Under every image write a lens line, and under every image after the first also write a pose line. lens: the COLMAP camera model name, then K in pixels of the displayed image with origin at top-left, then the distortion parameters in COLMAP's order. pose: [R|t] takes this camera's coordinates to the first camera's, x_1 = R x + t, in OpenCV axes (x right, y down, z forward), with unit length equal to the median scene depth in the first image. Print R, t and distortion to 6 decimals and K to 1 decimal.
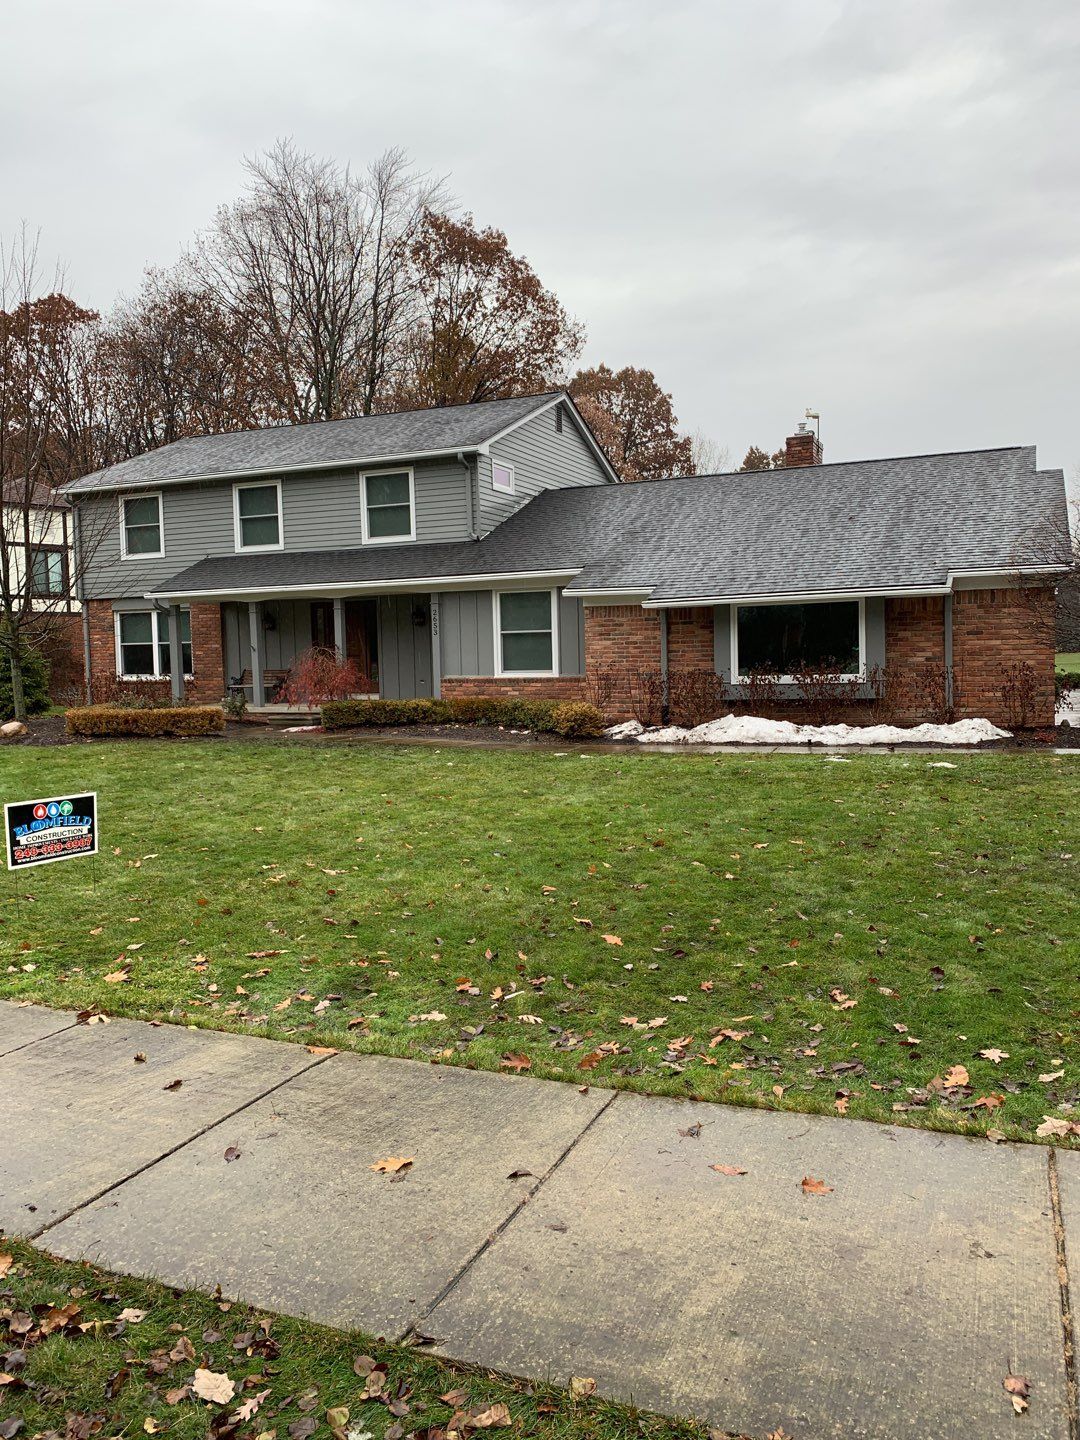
lens RADIAL K [[1063.0, 0, 540.0], [0, 1063.0, 720.0], [0, 0, 1]] dist [0.084186, -0.165163]
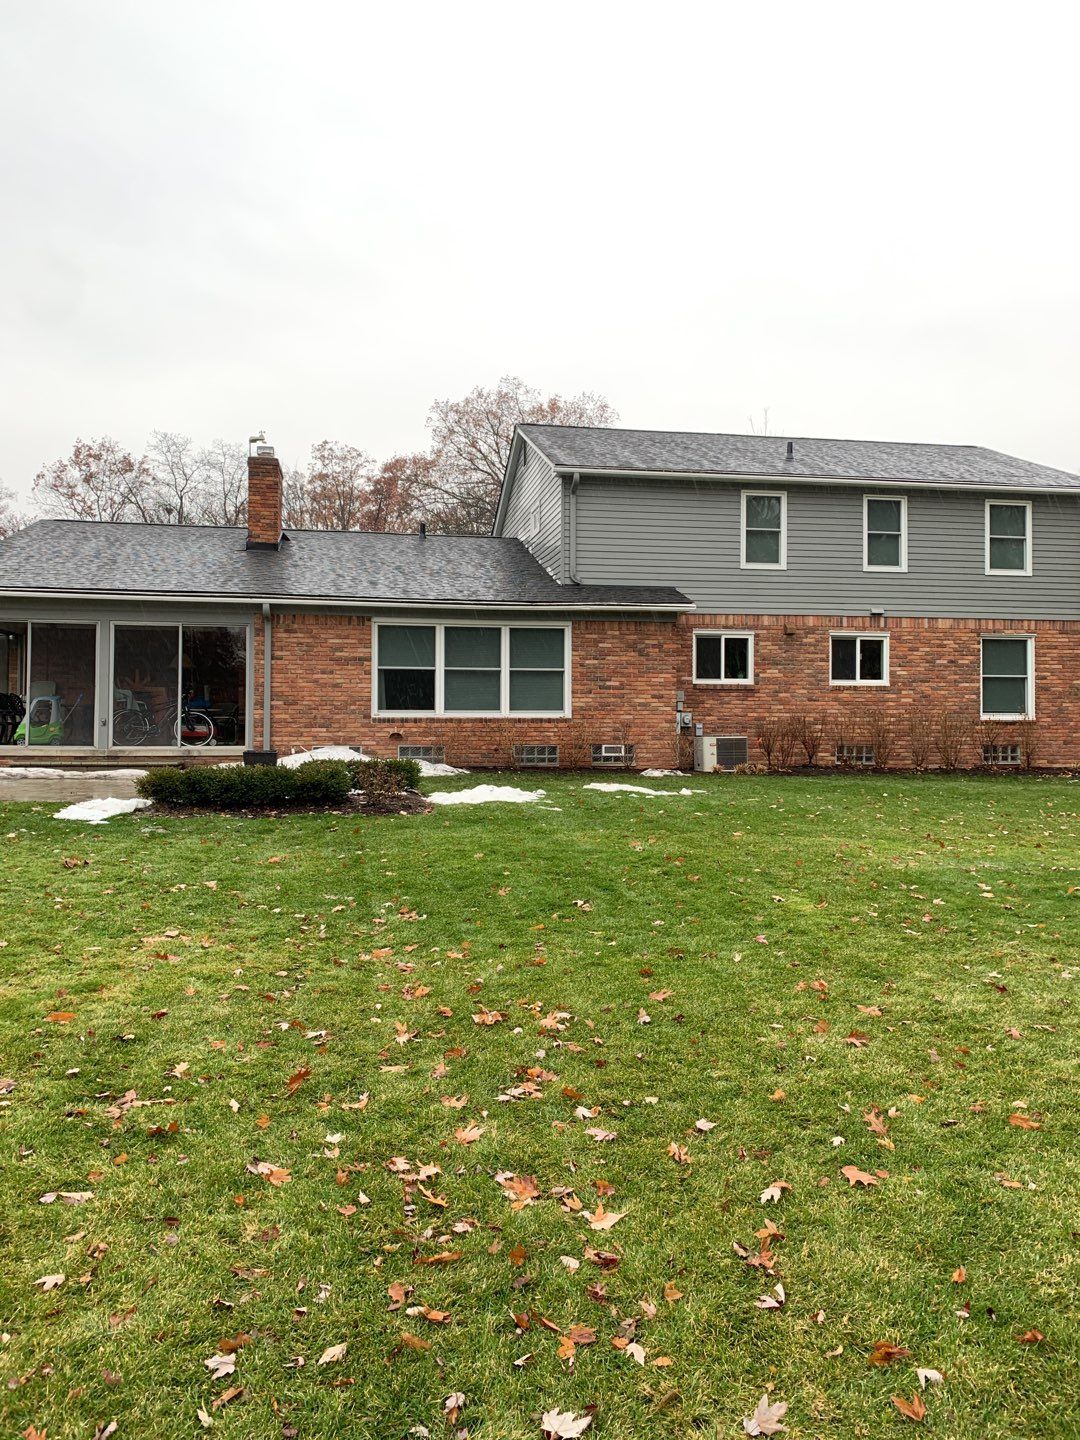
lens RADIAL K [[1063.0, 0, 540.0], [0, 1063.0, 720.0], [0, 0, 1]] dist [0.084186, -0.165163]
pose [[0.816690, 0.005460, 0.577050, -0.835387], [0.019399, 0.999130, -0.036909, -0.005855], [-0.576750, 0.041338, 0.815874, 0.366011]]
